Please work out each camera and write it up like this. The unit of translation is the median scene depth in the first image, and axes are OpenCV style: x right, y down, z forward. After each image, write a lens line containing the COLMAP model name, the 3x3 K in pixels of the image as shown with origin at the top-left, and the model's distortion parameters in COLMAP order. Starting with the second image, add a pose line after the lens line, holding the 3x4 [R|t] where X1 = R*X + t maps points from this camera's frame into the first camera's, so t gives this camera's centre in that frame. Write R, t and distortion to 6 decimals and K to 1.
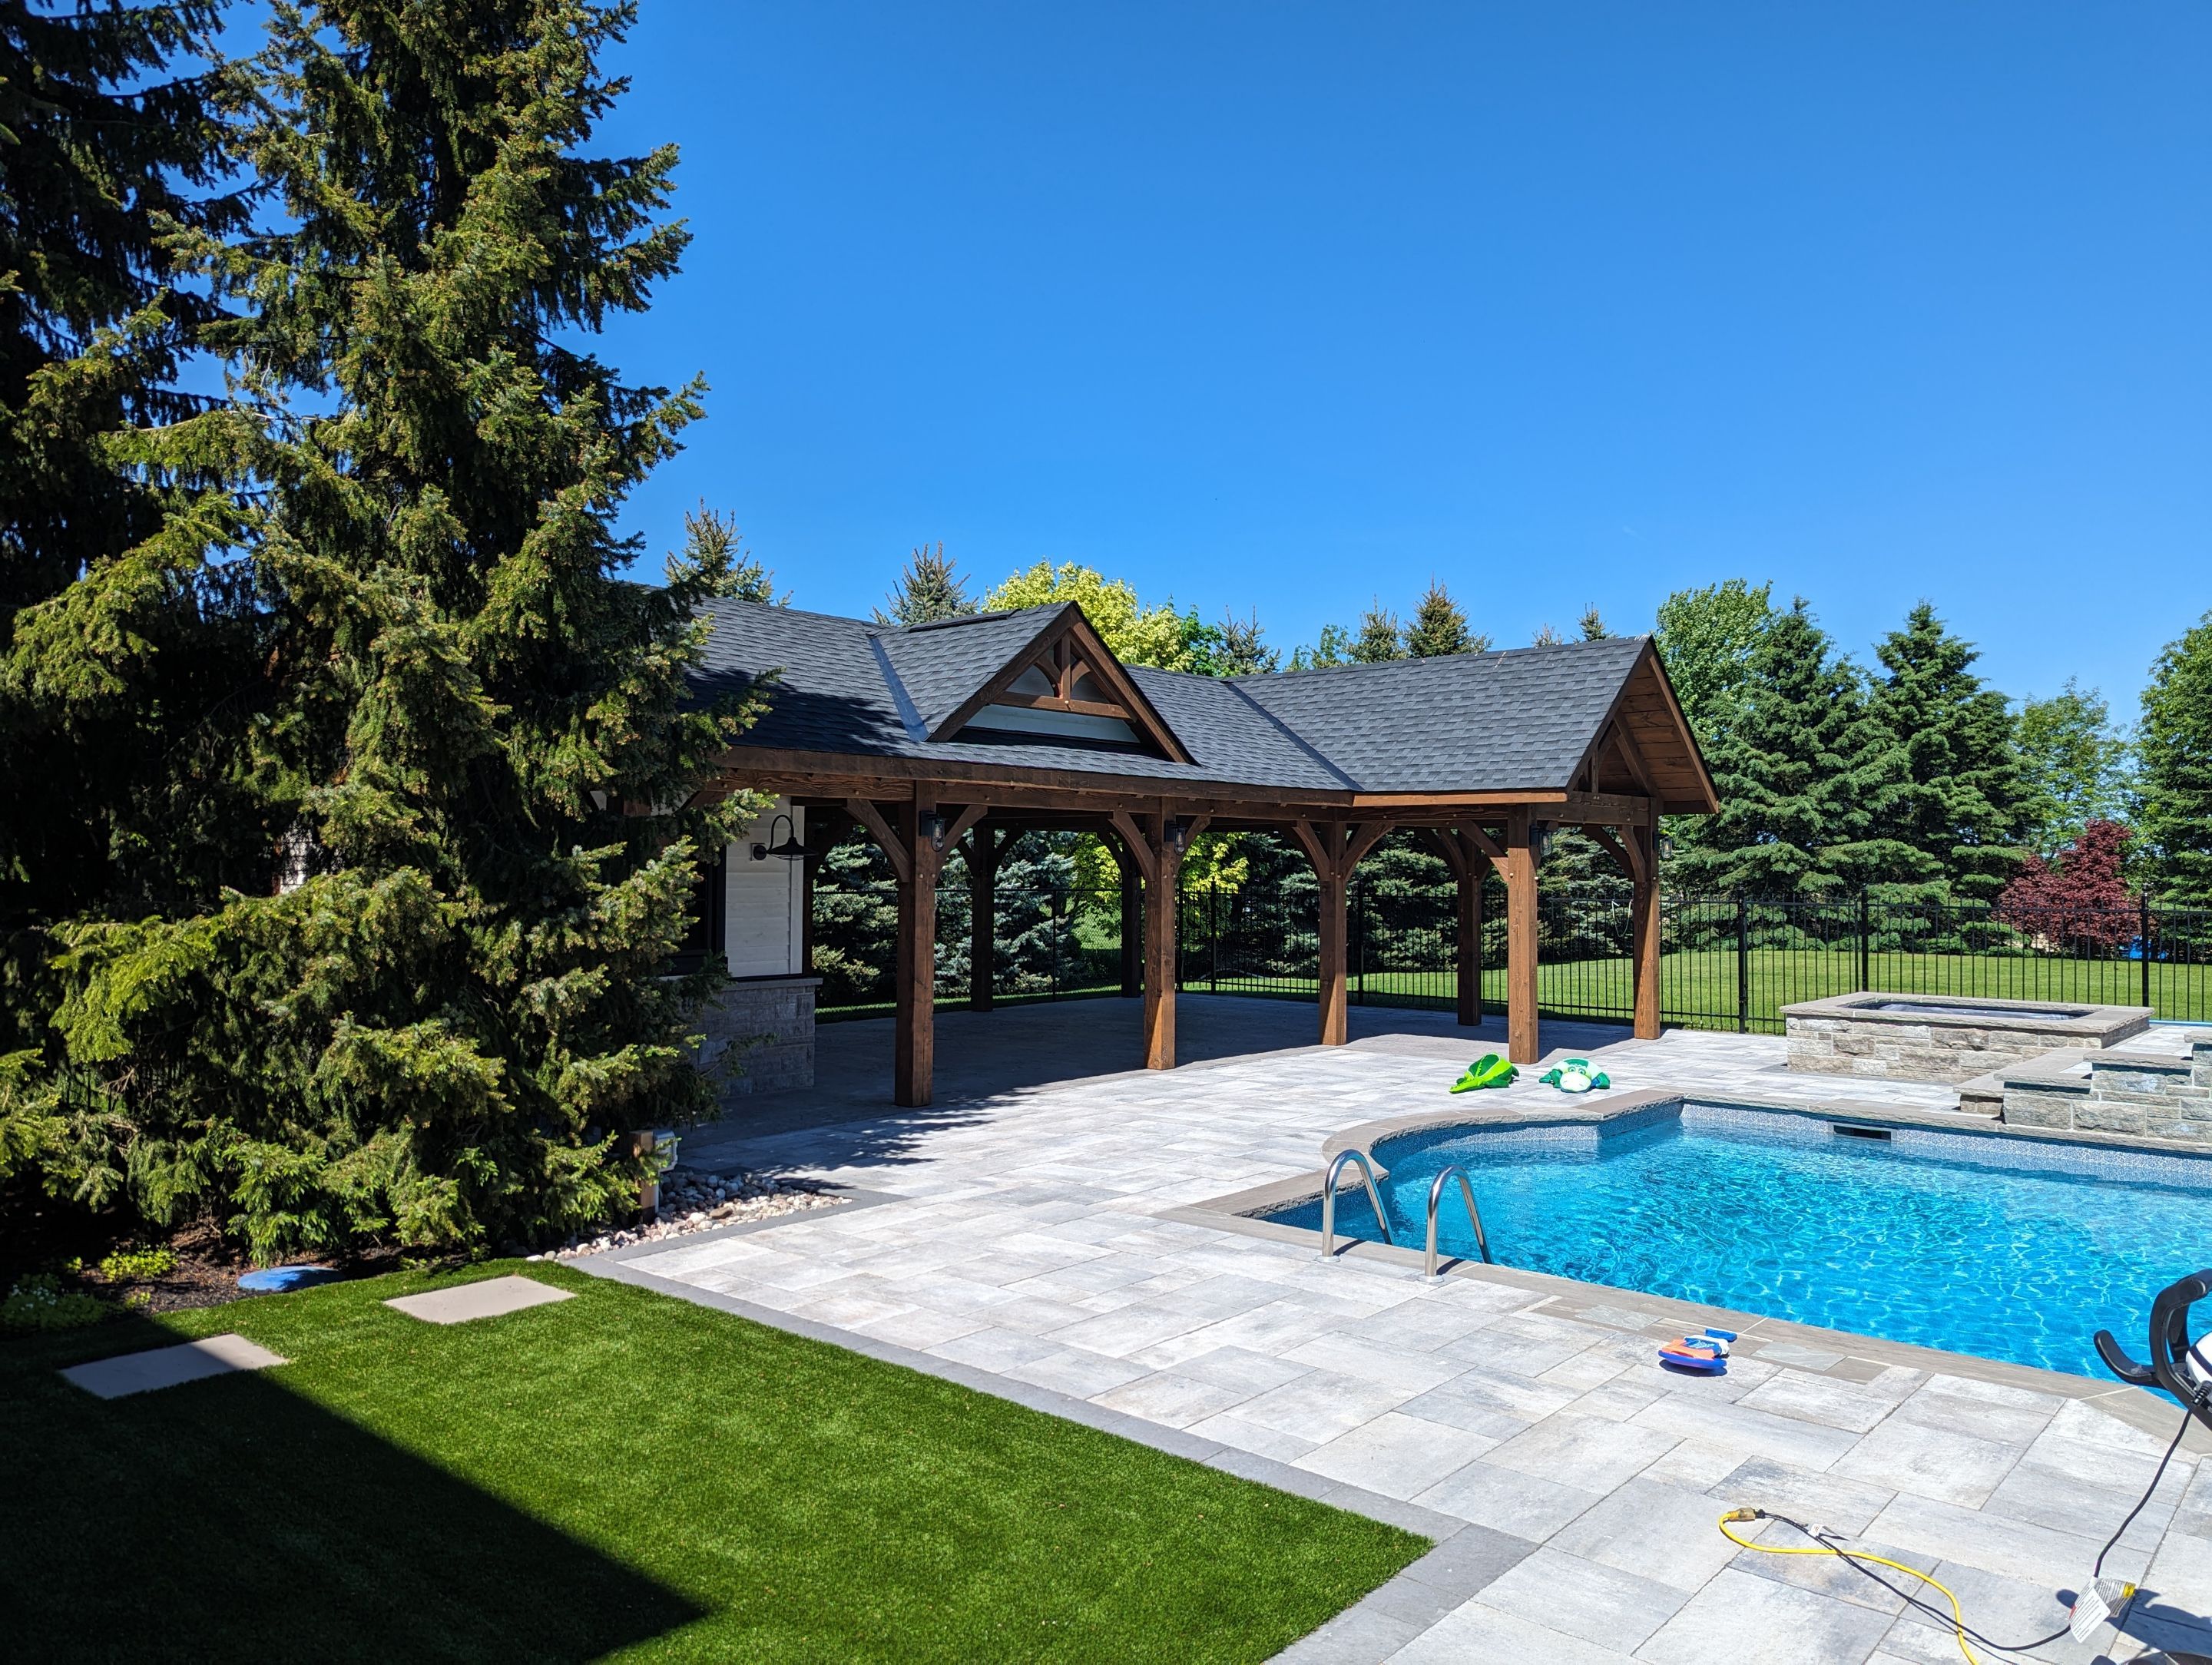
lens RADIAL K [[1551.6, 0, 1102.1], [0, 1551.6, 791.4], [0, 0, 1]] dist [0.072909, -0.086306]
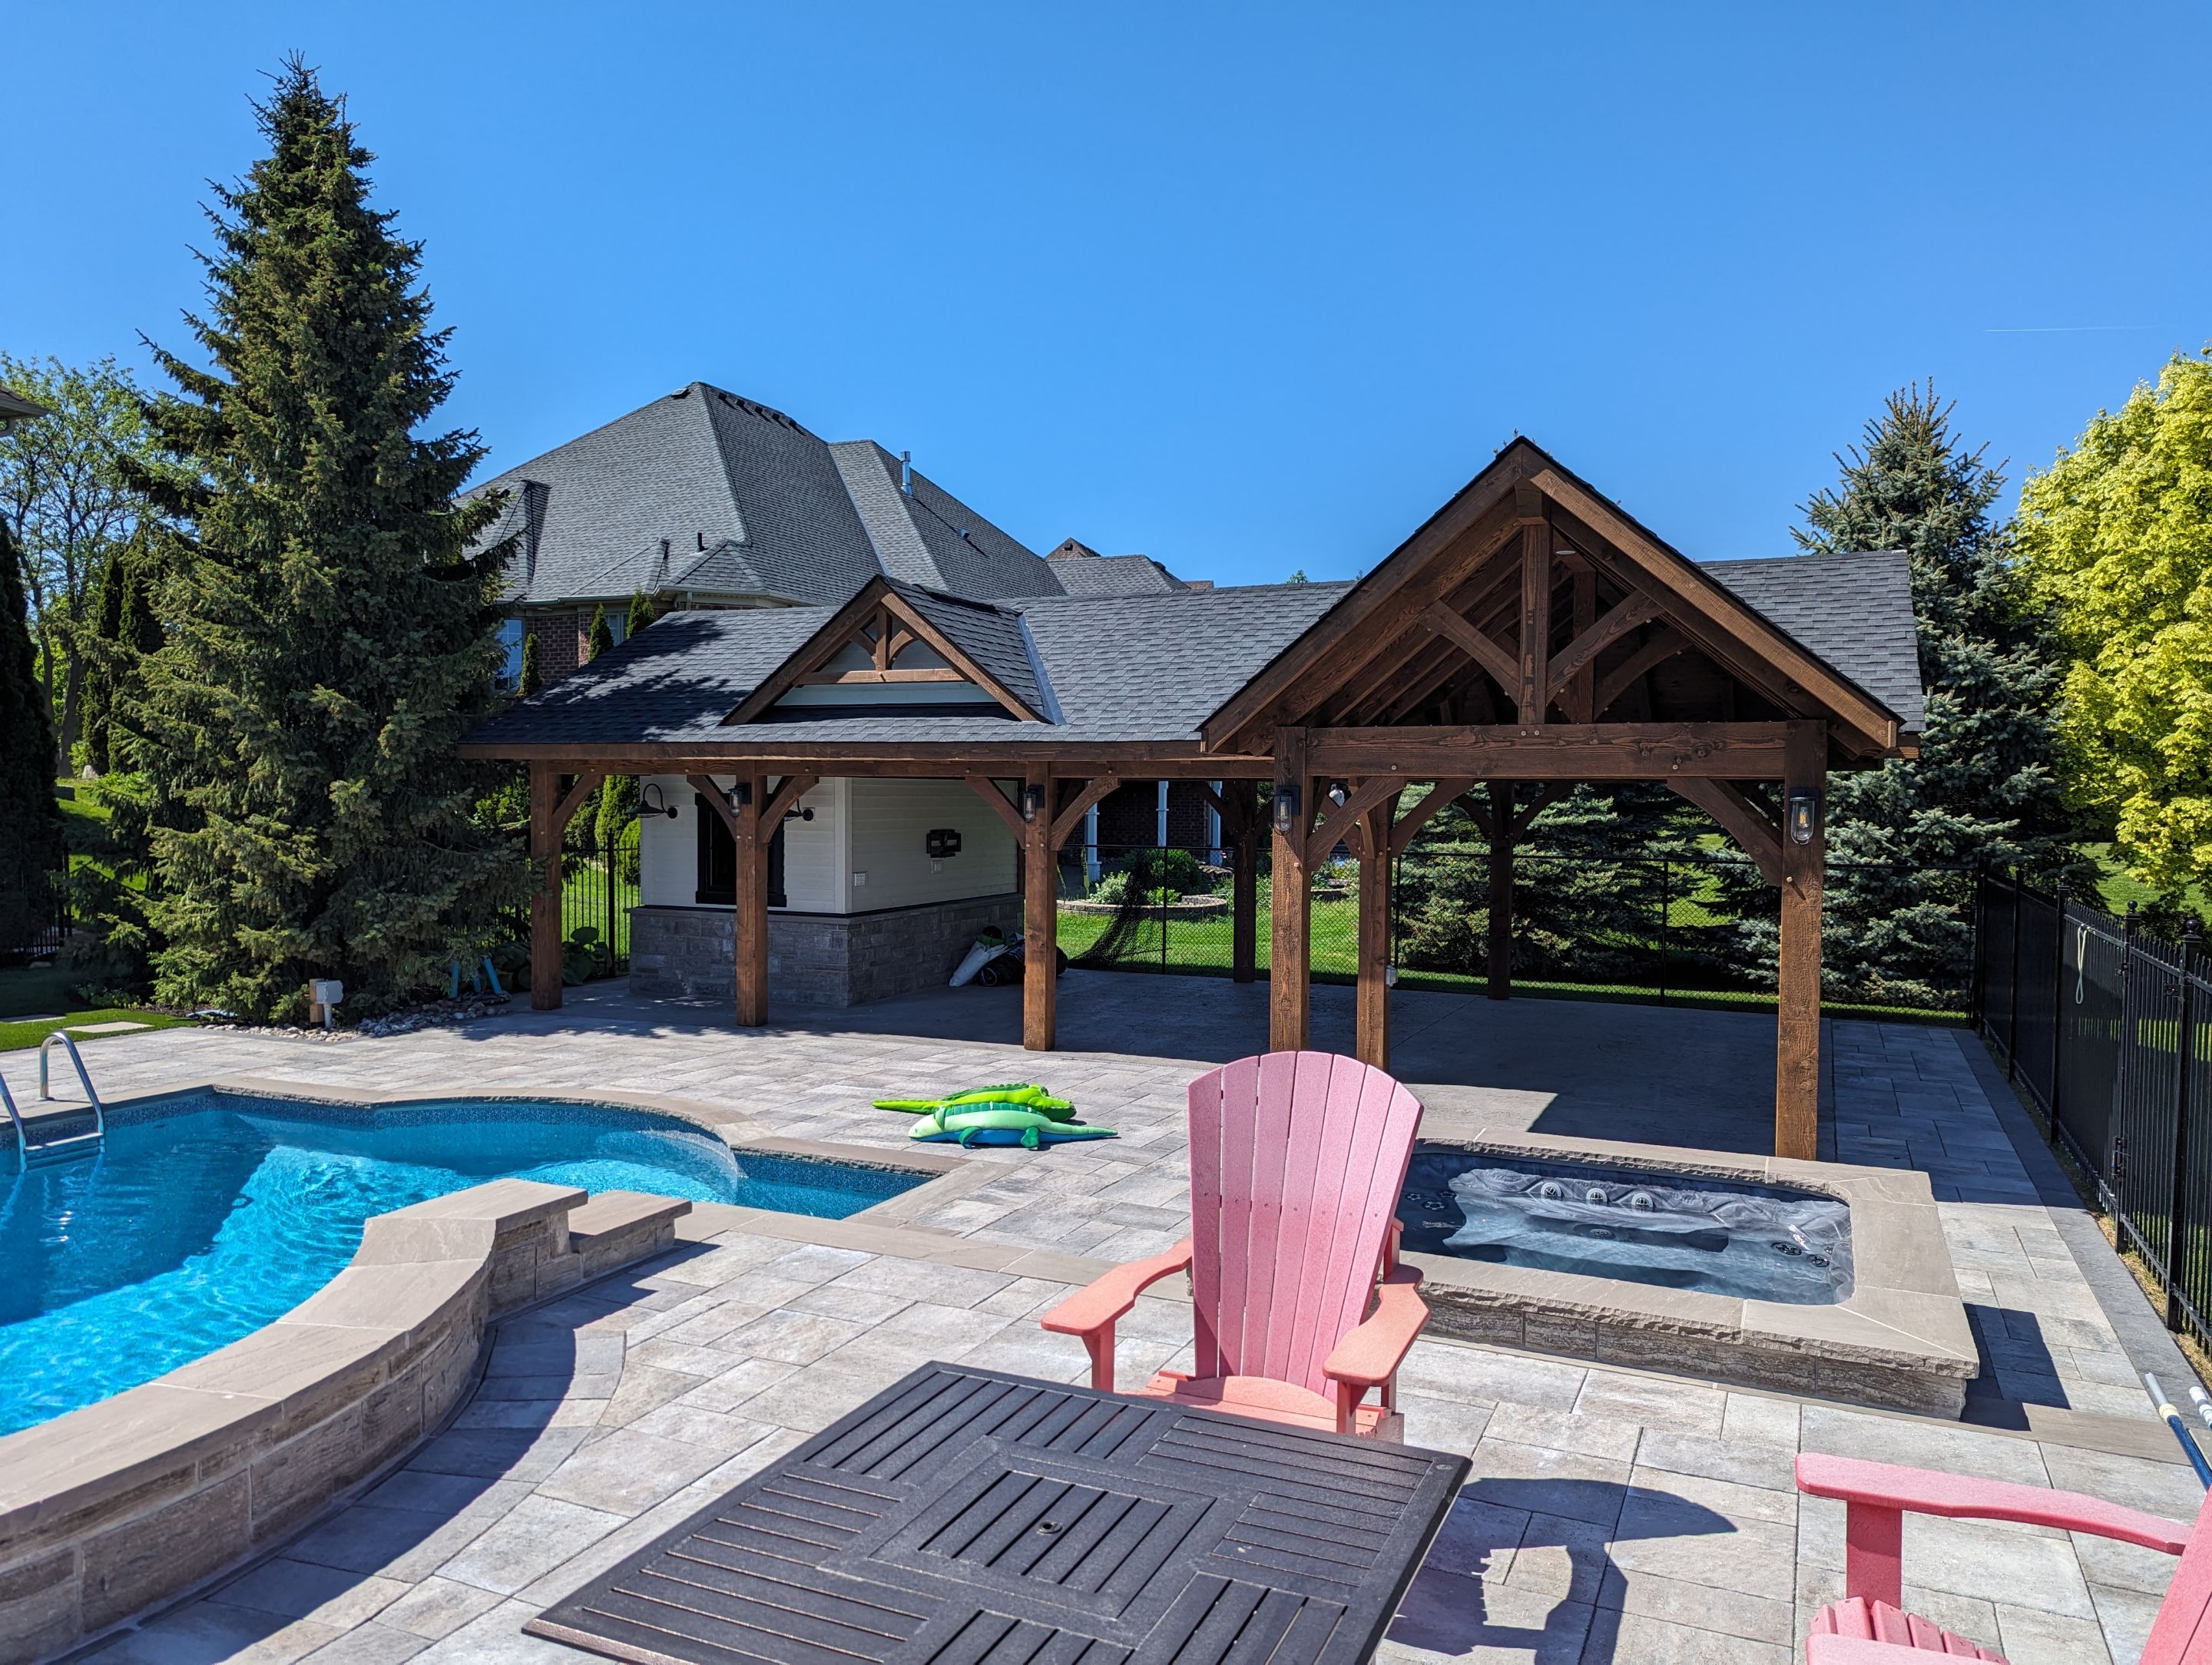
lens RADIAL K [[1540.9, 0, 1101.3], [0, 1540.9, 831.0], [0, 0, 1]] dist [0.065085, -0.049187]
pose [[0.281009, 0.023532, -0.959417, 0.469731], [0.042430, 0.998417, 0.036916, 0.007204], [0.958767, -0.051082, 0.279566, 0.393208]]
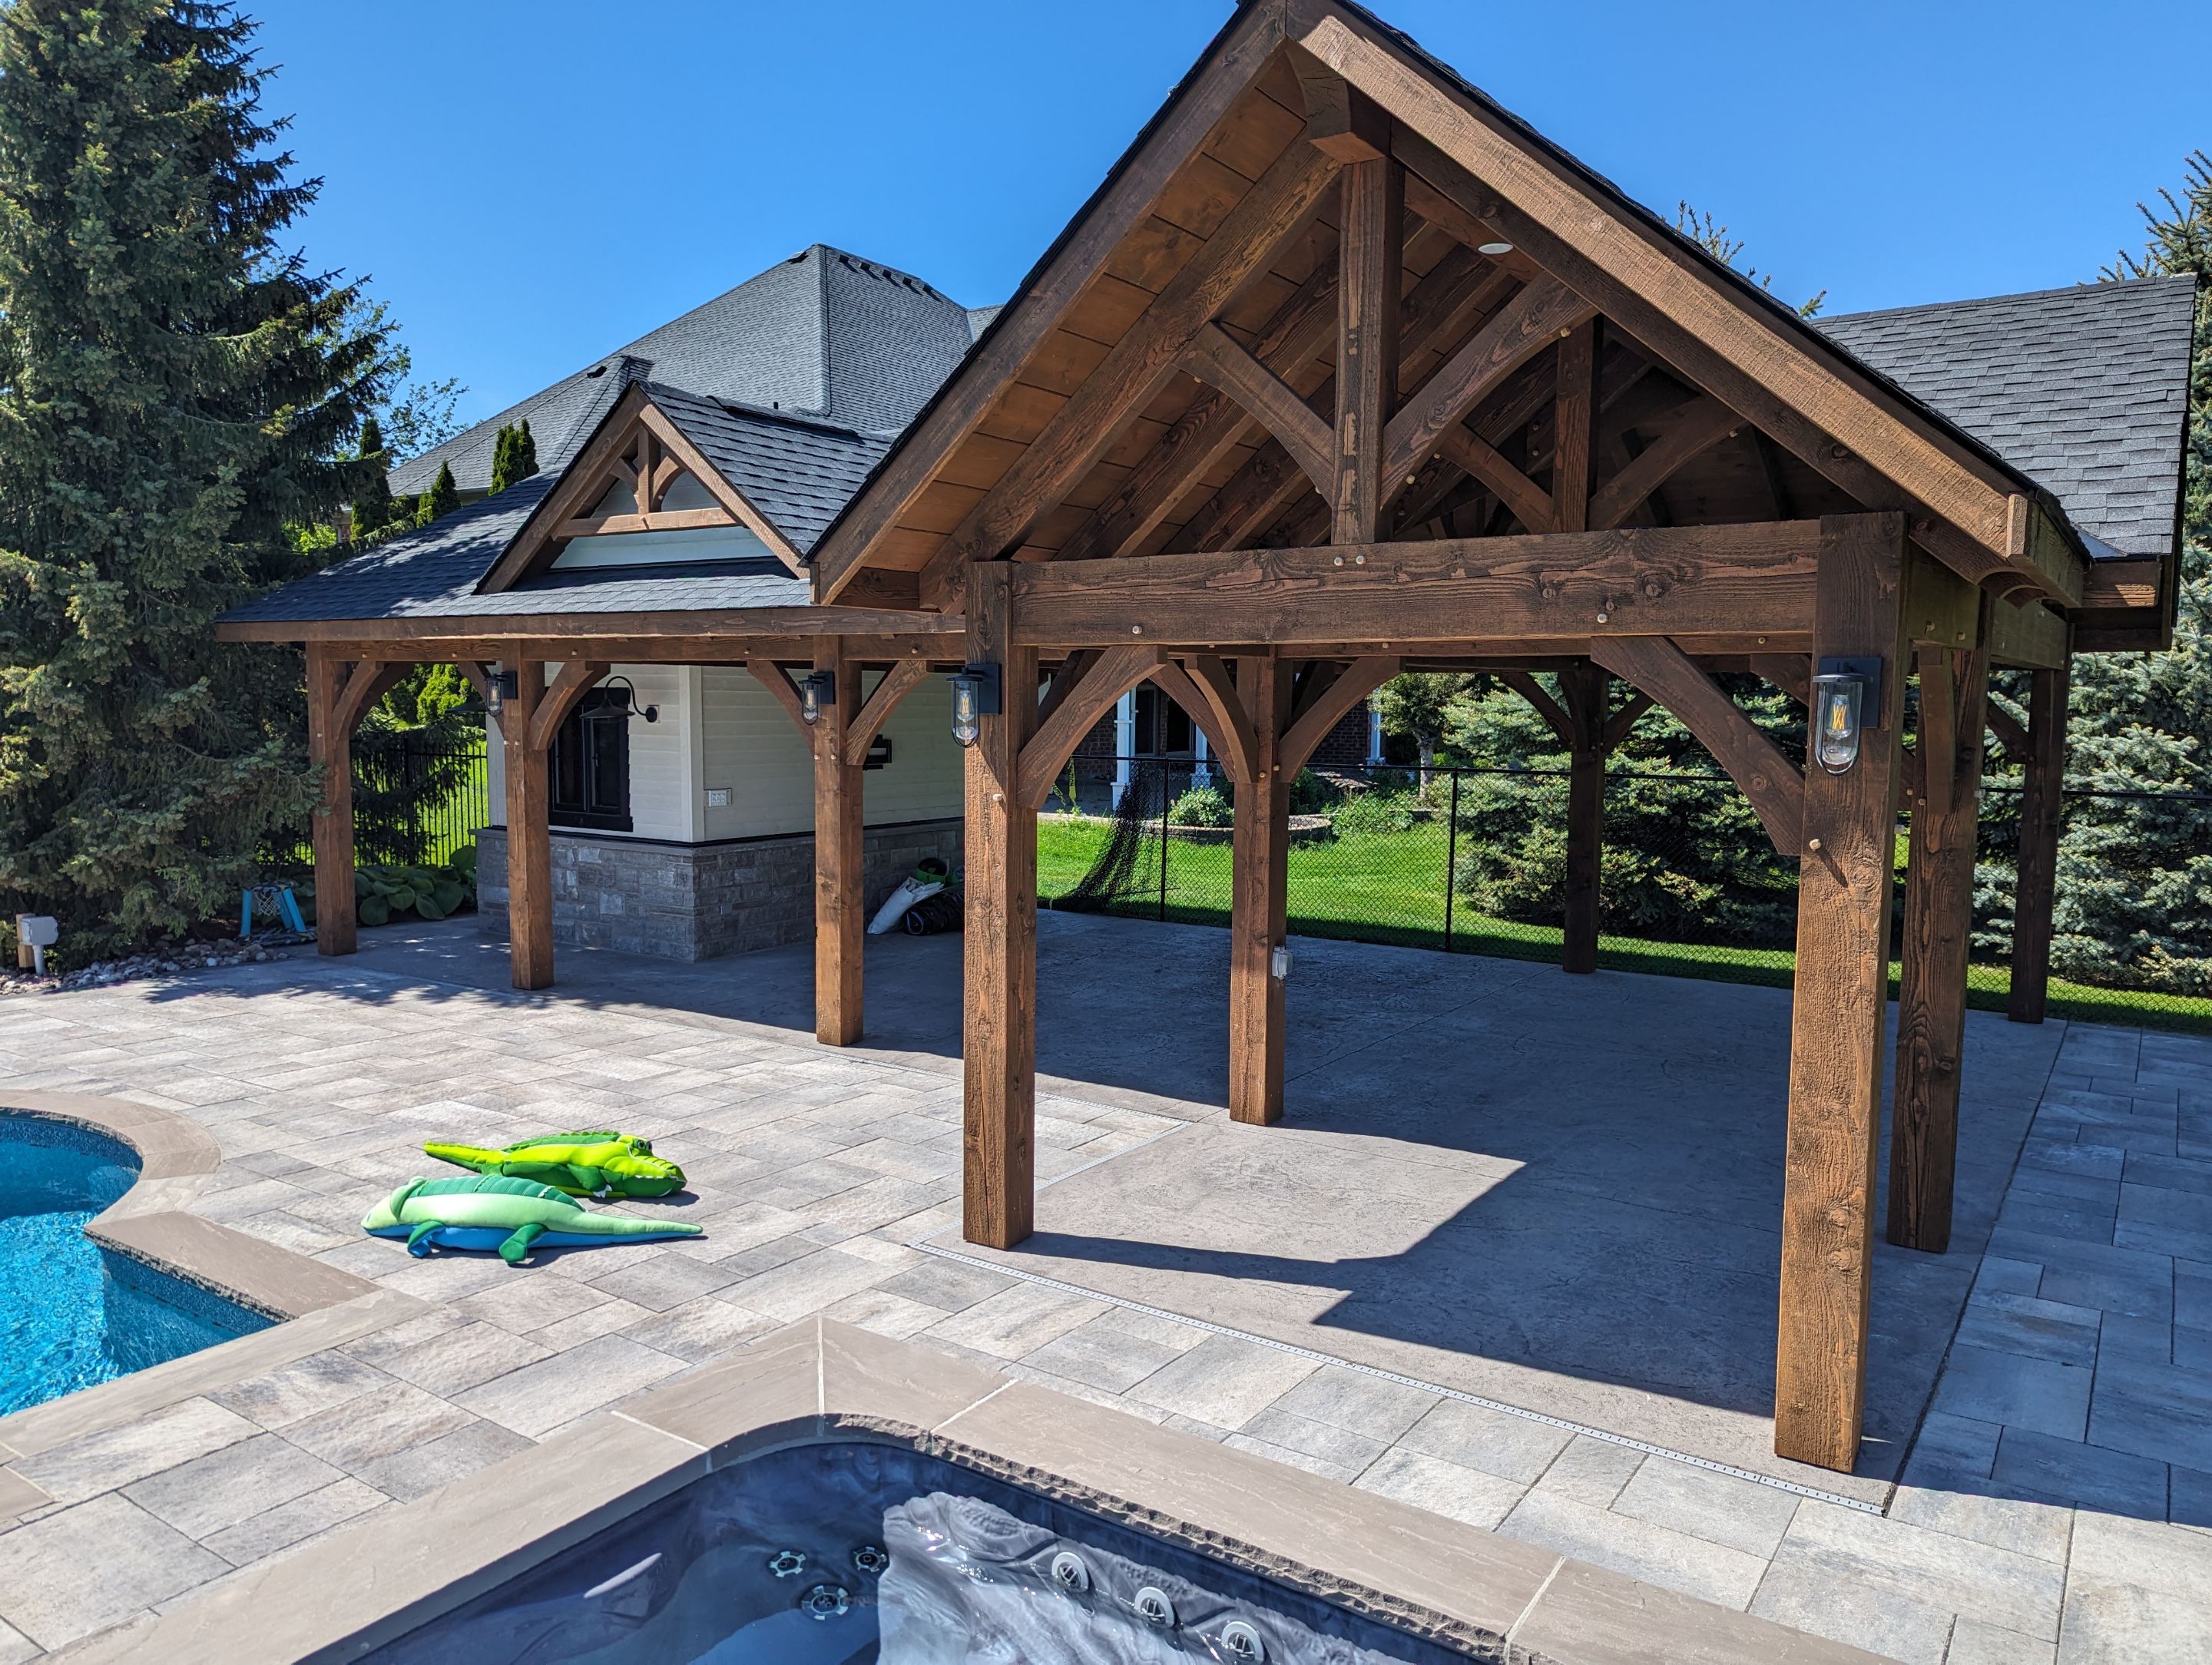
lens RADIAL K [[1544.5, 0, 1107.0], [0, 1544.5, 821.7], [0, 0, 1]] dist [0.061208, -0.045624]
pose [[0.117310, 0.079146, -0.989936, 0.354168], [0.042812, 0.995489, 0.084664, 0.016025], [0.992172, -0.052313, 0.113393, 0.524364]]
